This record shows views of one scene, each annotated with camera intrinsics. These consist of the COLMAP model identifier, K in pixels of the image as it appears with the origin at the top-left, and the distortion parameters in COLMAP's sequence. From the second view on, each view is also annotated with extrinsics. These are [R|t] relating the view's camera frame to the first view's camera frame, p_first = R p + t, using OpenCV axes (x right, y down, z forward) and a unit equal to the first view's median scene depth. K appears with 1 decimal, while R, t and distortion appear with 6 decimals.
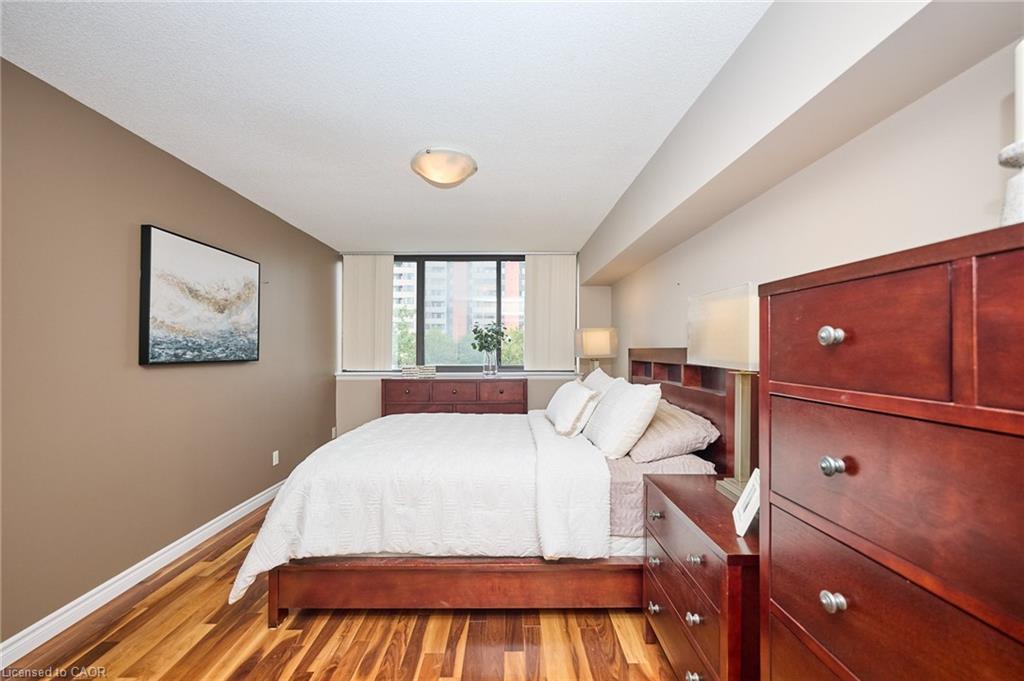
lens RADIAL K [[421.3, 0, 508.2], [0, 421.3, 347.5], [0, 0, 1]] dist [0.000445, -0.000208]
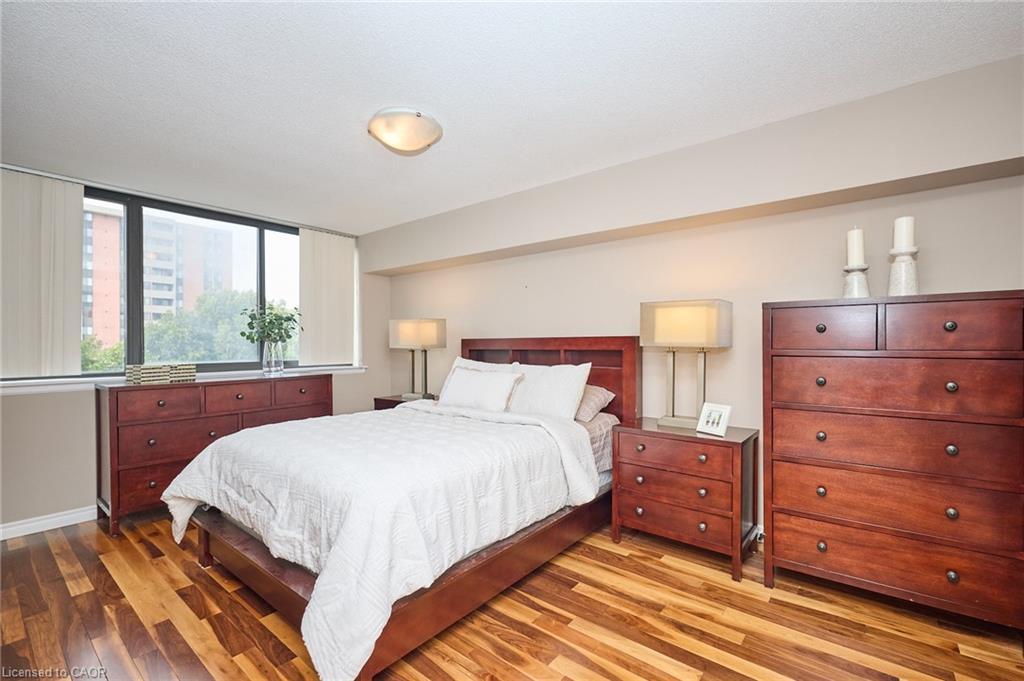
lens RADIAL K [[449.2, 0, 512.1], [0, 449.2, 342.7], [0, 0, 1]] dist [0.005311, 0.000180]
pose [[0.634072, -0.000445, 0.773274, -0.414978], [0.000126, 1.000000, 0.000472, 0.008724], [-0.773274, -0.000201, 0.634072, 0.121747]]
